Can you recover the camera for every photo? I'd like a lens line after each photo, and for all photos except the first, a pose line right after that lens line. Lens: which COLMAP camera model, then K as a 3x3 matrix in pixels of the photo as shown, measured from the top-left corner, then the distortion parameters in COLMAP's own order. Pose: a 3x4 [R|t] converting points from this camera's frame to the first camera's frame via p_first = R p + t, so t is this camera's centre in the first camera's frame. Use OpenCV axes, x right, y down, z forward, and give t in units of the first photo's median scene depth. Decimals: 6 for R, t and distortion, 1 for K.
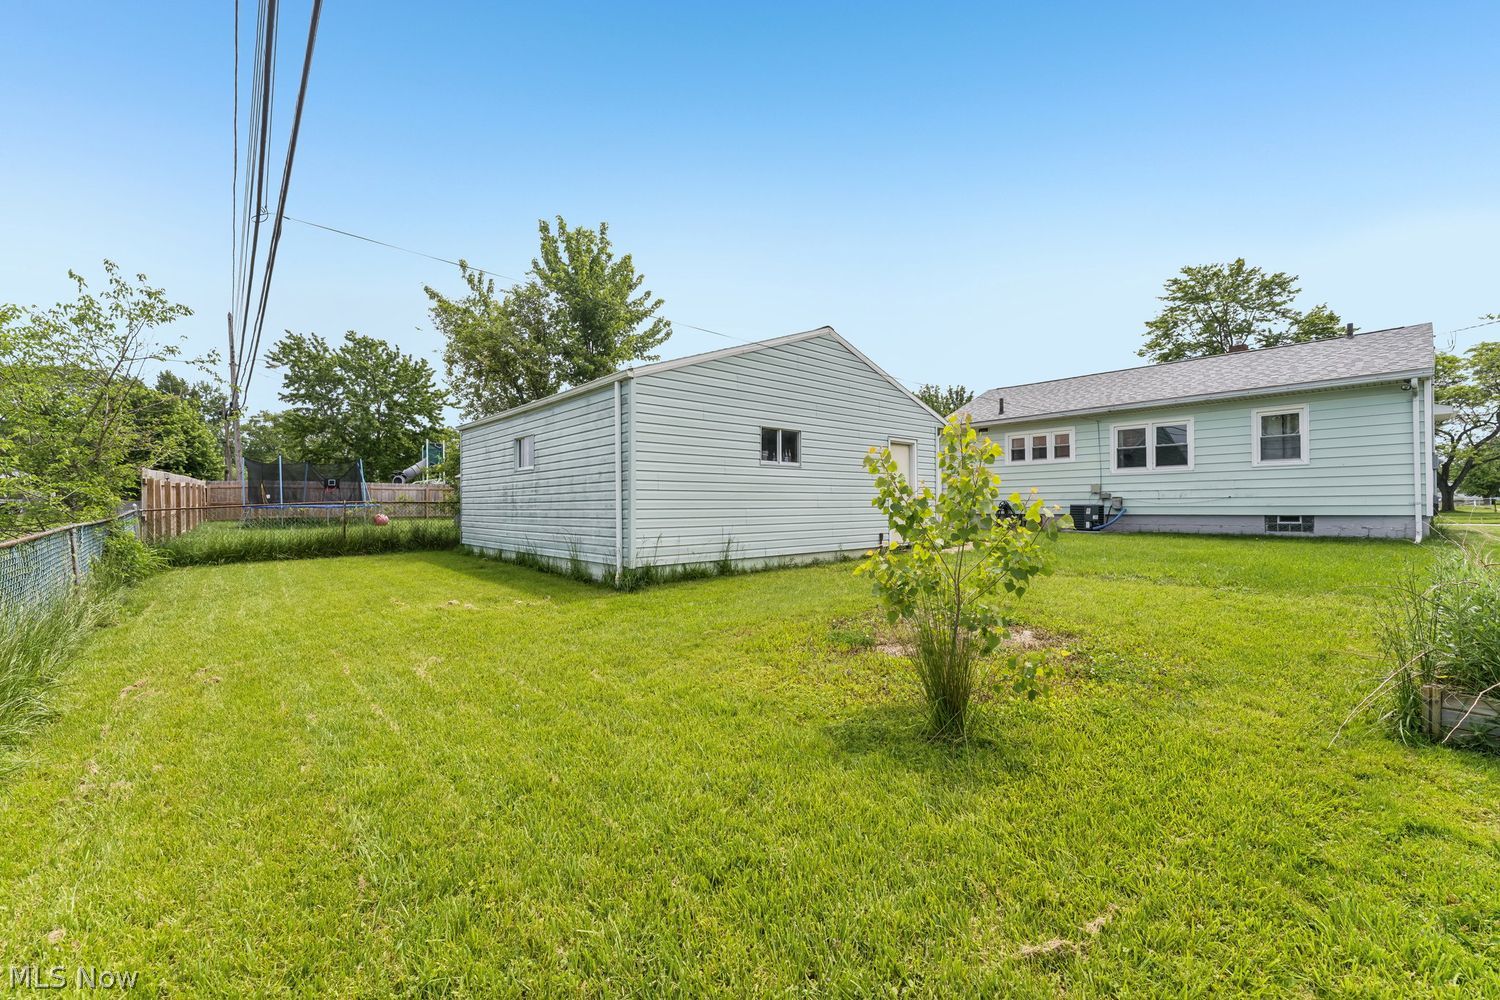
lens RADIAL K [[595.3, 0, 748.5], [0, 595.3, 503.0], [0, 0, 1]] dist [0.000707, -0.000142]
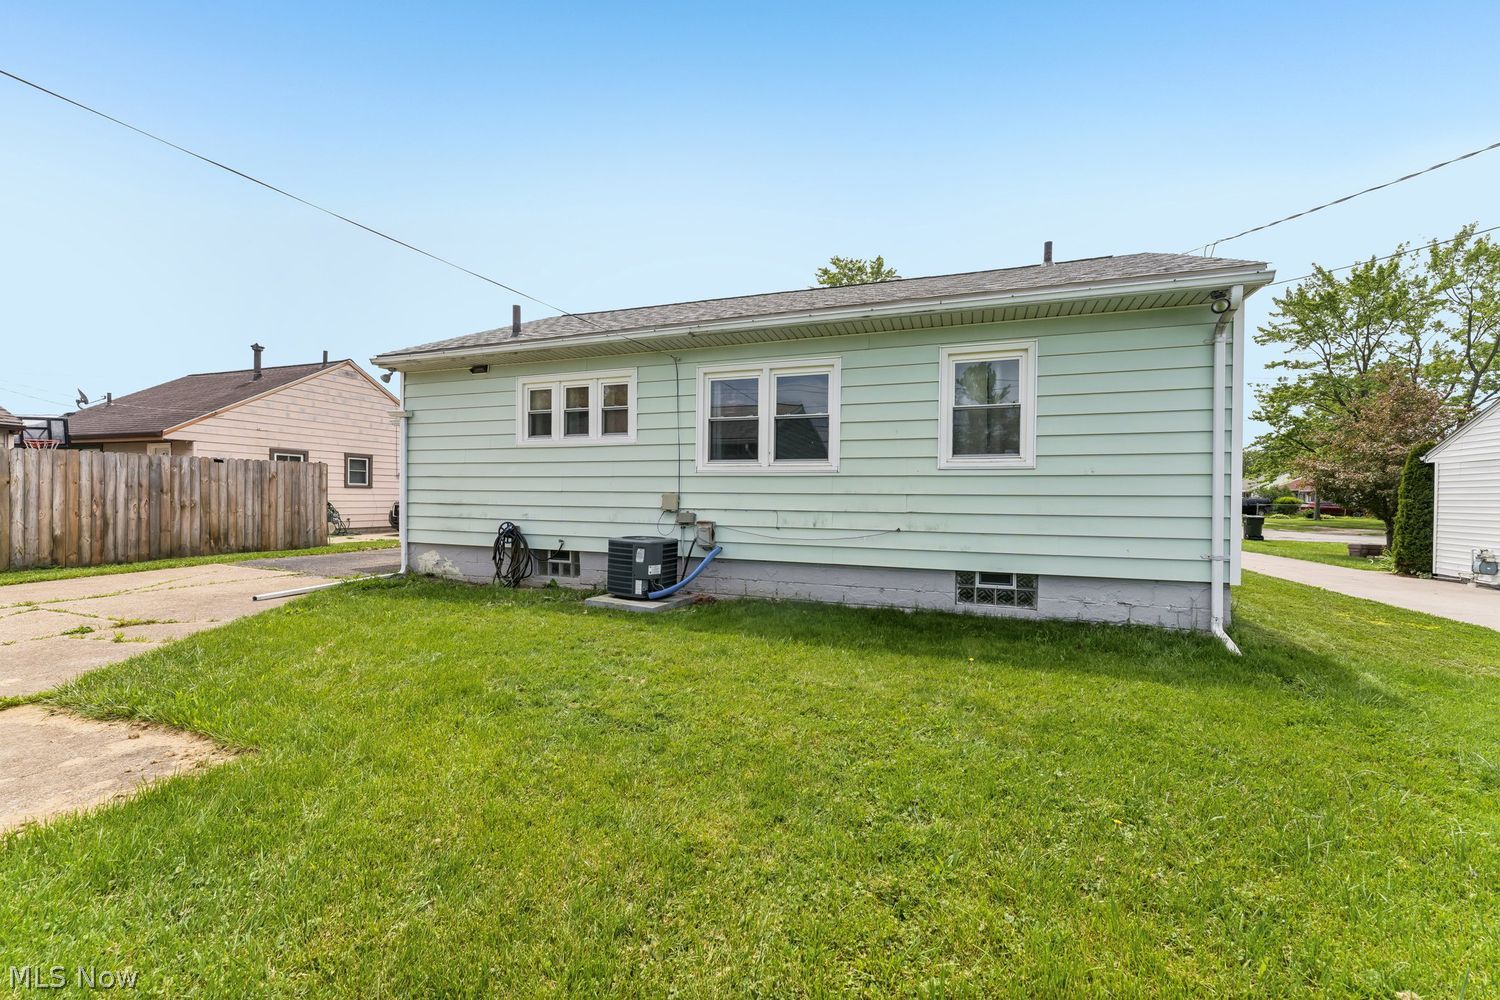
lens RADIAL K [[595.3, 0, 748.5], [0, 595.3, 503.0], [0, 0, 1]] dist [0.000707, -0.000142]
pose [[0.879049, 0.013810, 0.476531, 0.434670], [-0.021556, 0.999709, 0.010791, -0.031285], [-0.476244, -0.019758, 0.879091, 0.584099]]
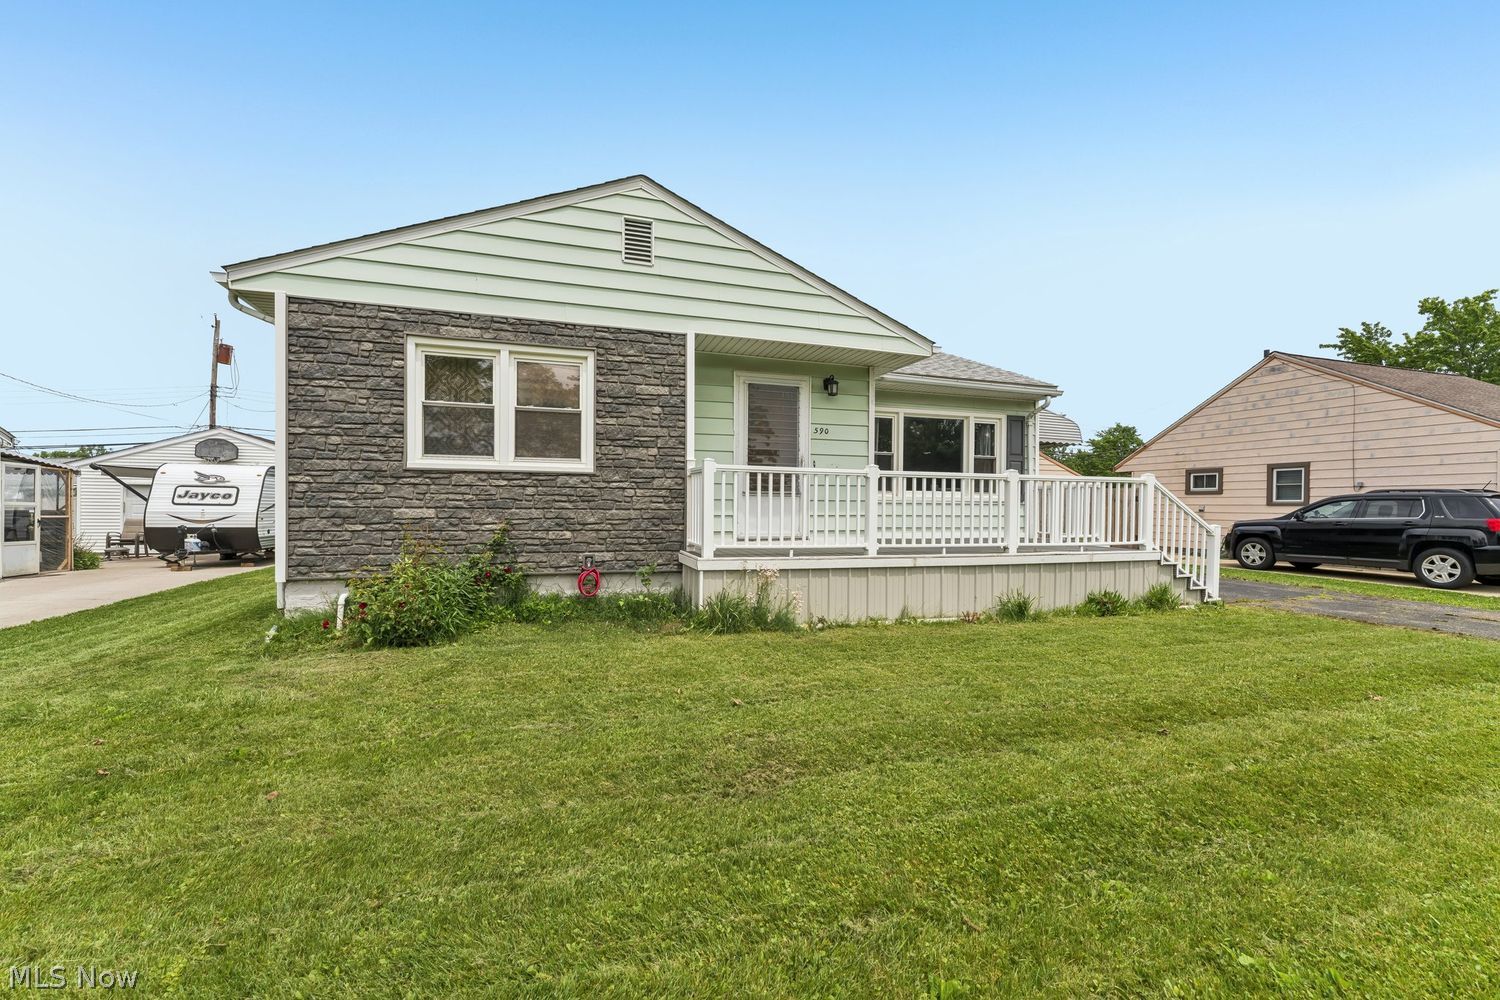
lens RADIAL K [[595.3, 0, 748.5], [0, 595.3, 503.0], [0, 0, 1]] dist [0.000707, -0.000142]
pose [[-0.407425, 0.000388, -0.913238, 1.522526], [-0.003164, 0.999993, 0.001837, -0.034690], [0.913233, 0.003637, -0.407422, 1.580953]]
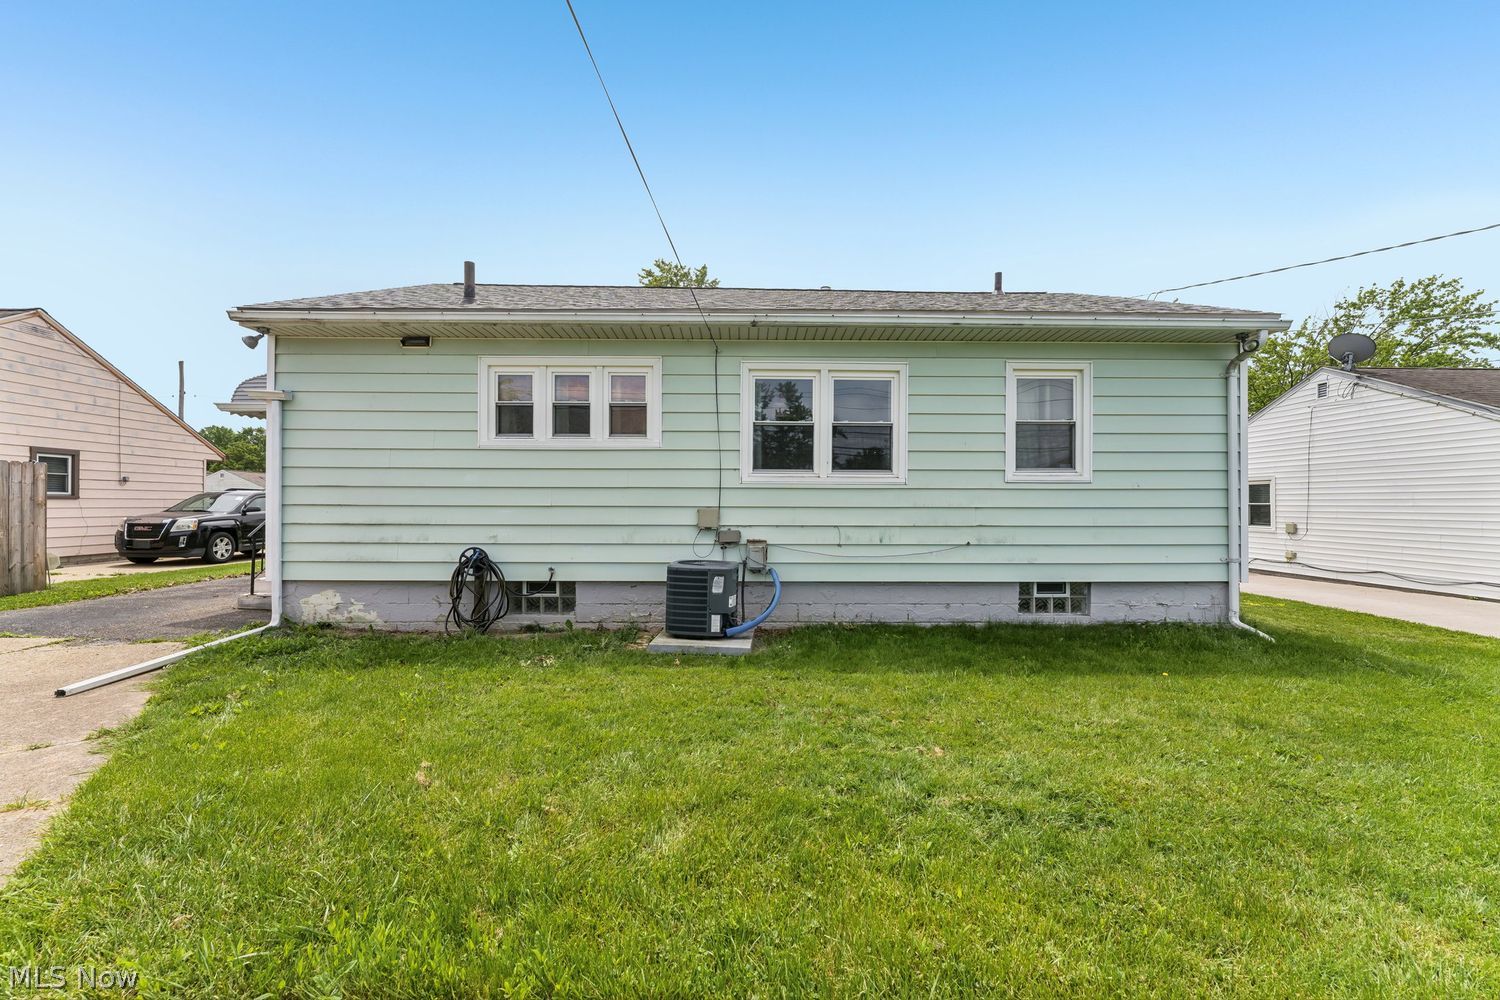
lens RADIAL K [[595.3, 0, 748.5], [0, 595.3, 503.0], [0, 0, 1]] dist [0.000707, -0.000142]
pose [[0.646021, 0.012901, 0.763210, 0.309853], [-0.013376, 0.999895, -0.005580, -0.034081], [-0.763202, -0.006604, 0.646126, 0.758174]]
